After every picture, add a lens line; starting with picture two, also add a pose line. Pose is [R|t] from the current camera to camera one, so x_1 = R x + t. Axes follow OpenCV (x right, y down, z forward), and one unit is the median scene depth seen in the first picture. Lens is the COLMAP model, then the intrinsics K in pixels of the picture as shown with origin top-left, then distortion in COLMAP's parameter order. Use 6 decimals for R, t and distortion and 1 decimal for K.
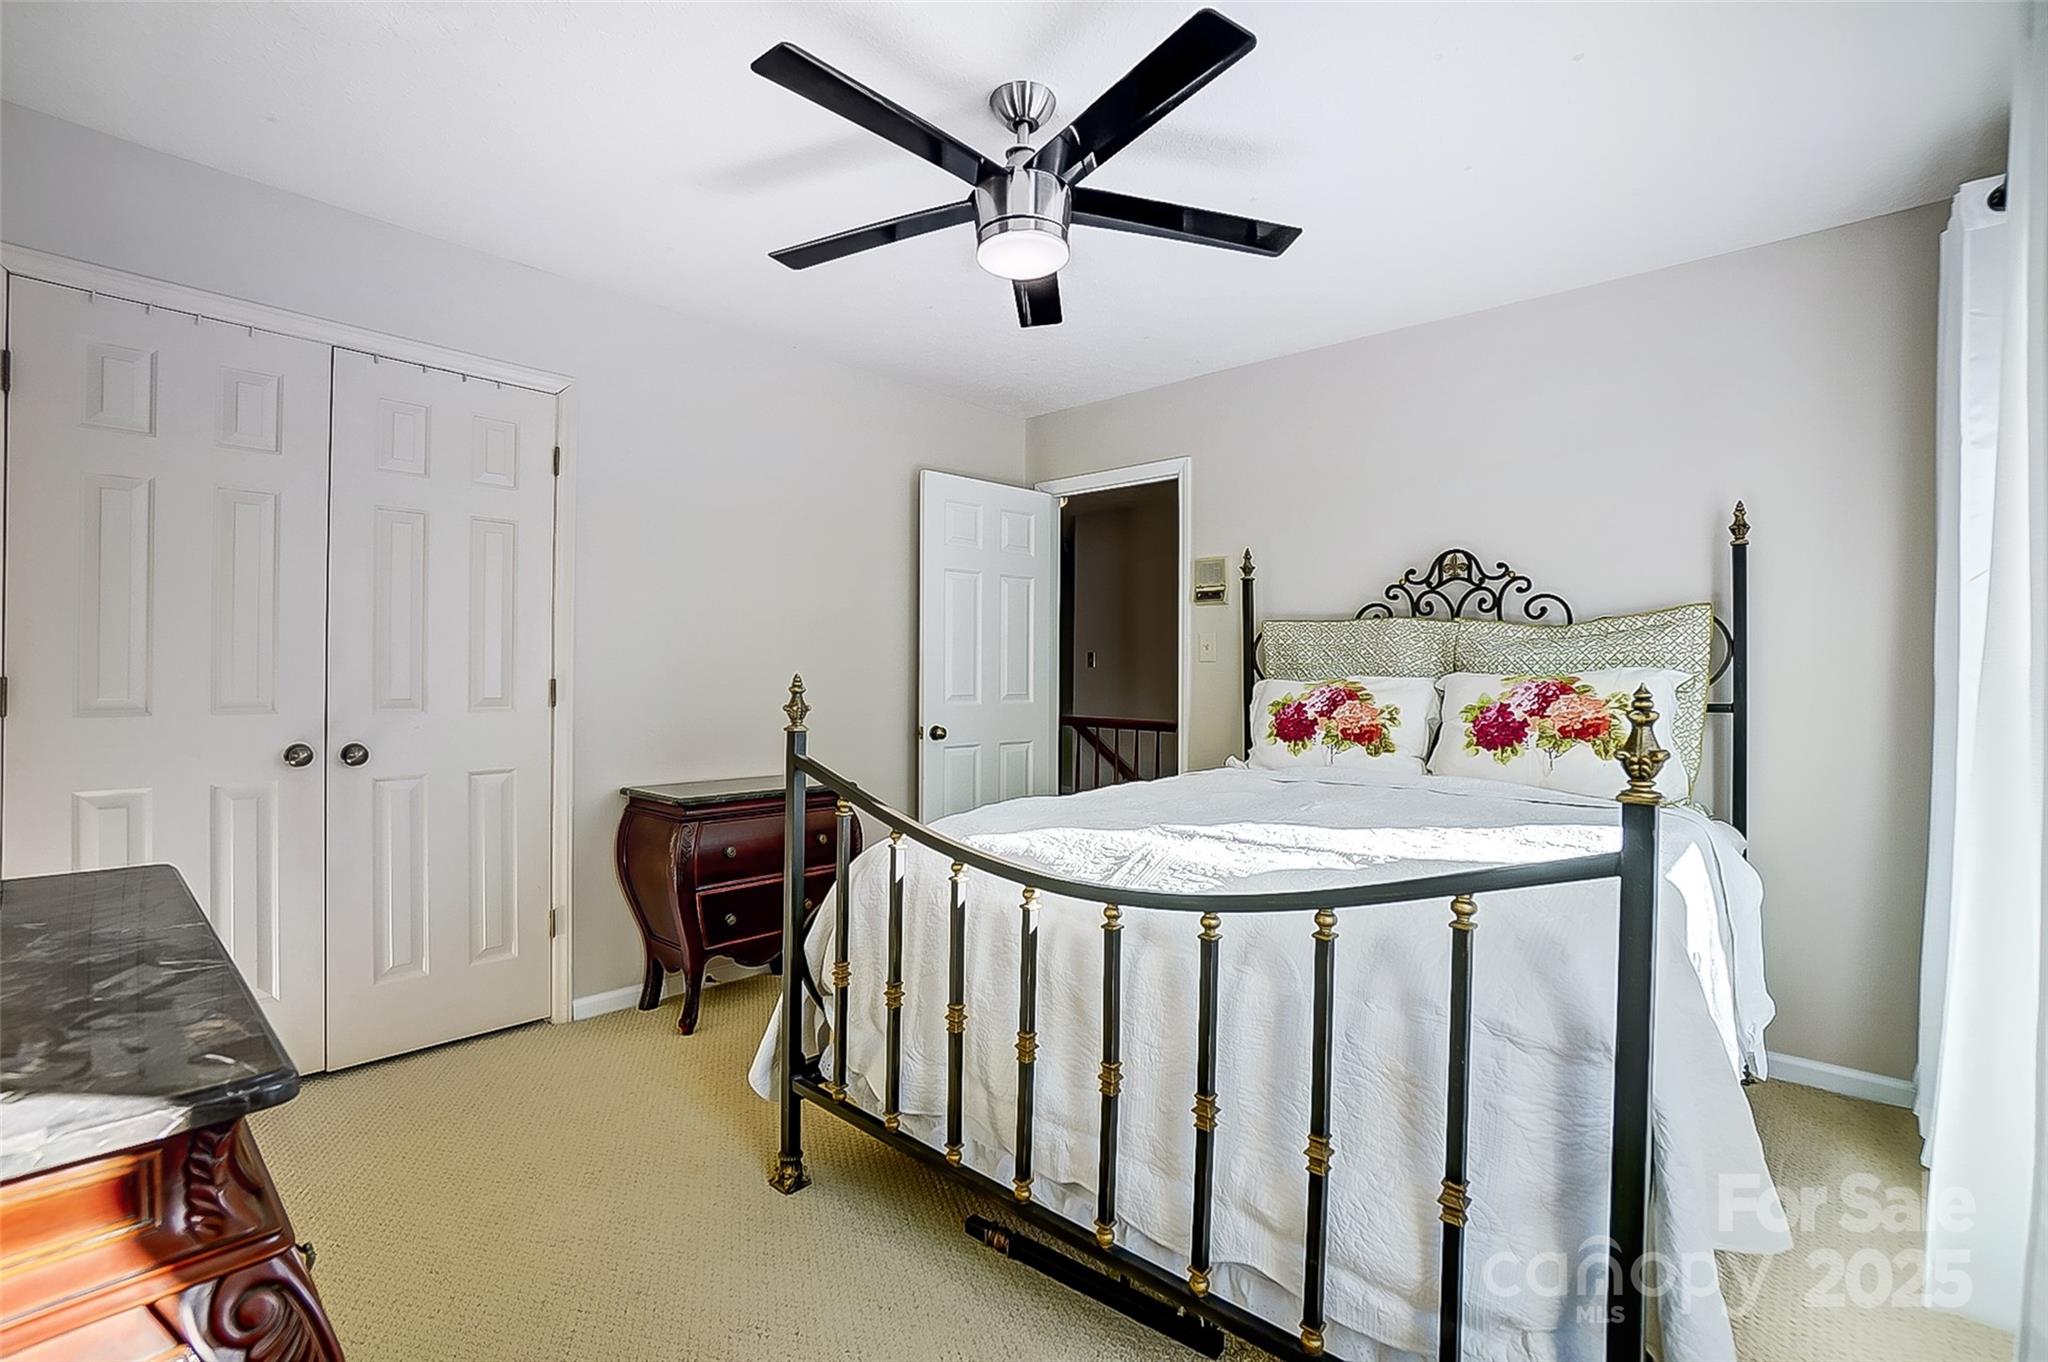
lens RADIAL K [[912.8, 0, 1010.9], [0, 912.8, 673.5], [0, 0, 1]] dist [-0.059748, 0.021279]
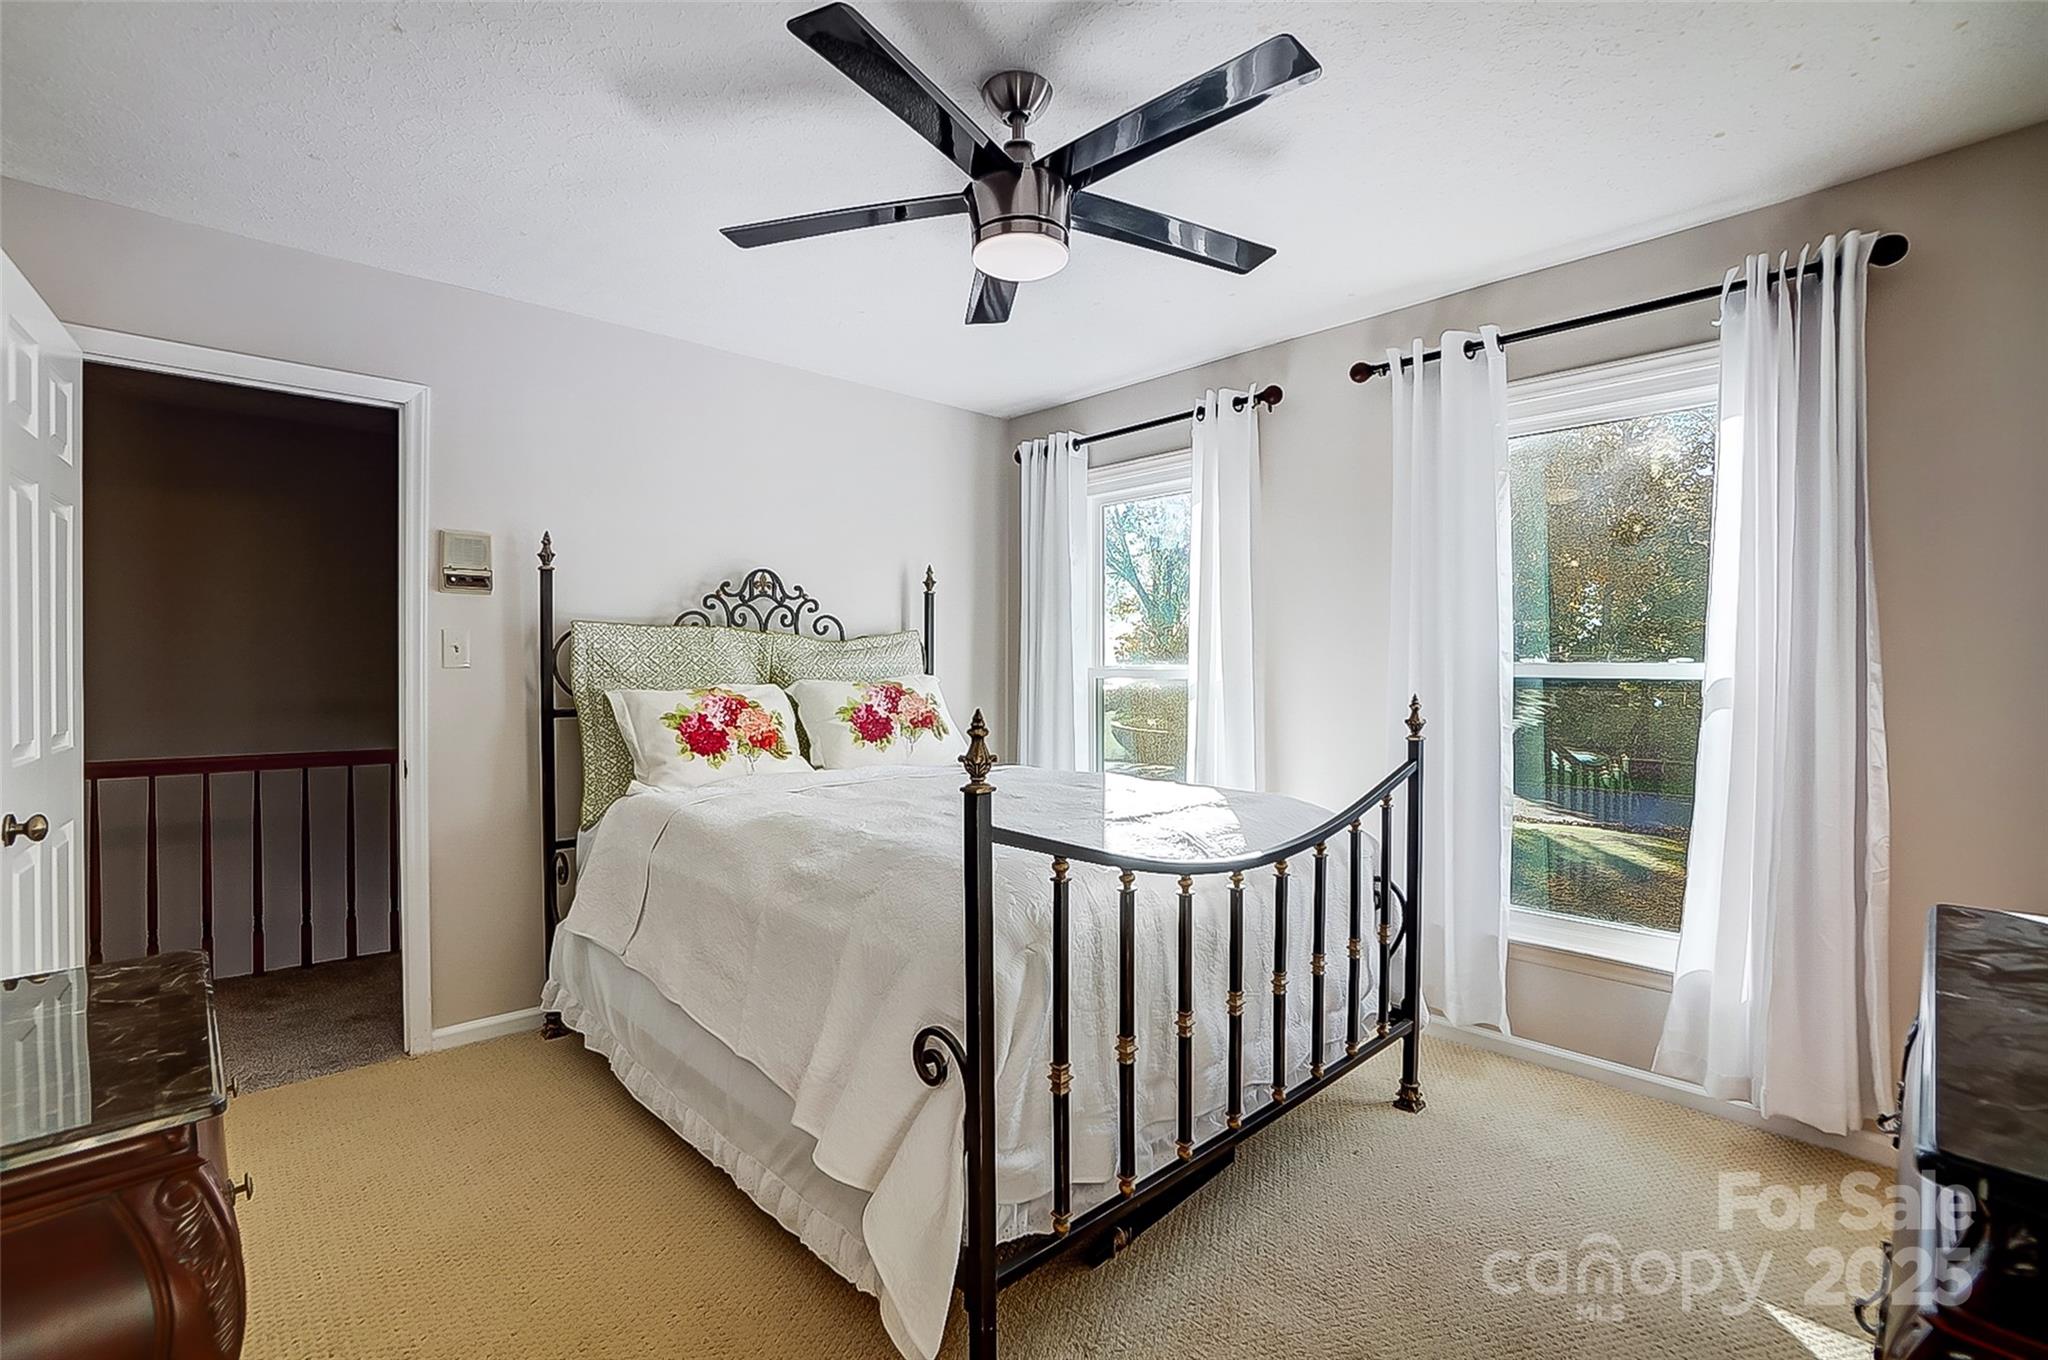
lens RADIAL K [[912.8, 0, 1010.9], [0, 912.8, 672.5], [0, 0, 1]] dist [-0.059748, 0.021279]
pose [[0.086174, -0.012184, 0.996206, -0.609355], [-0.001676, 0.999922, 0.012374, -0.023801], [-0.996279, -0.002736, 0.086147, 0.599100]]
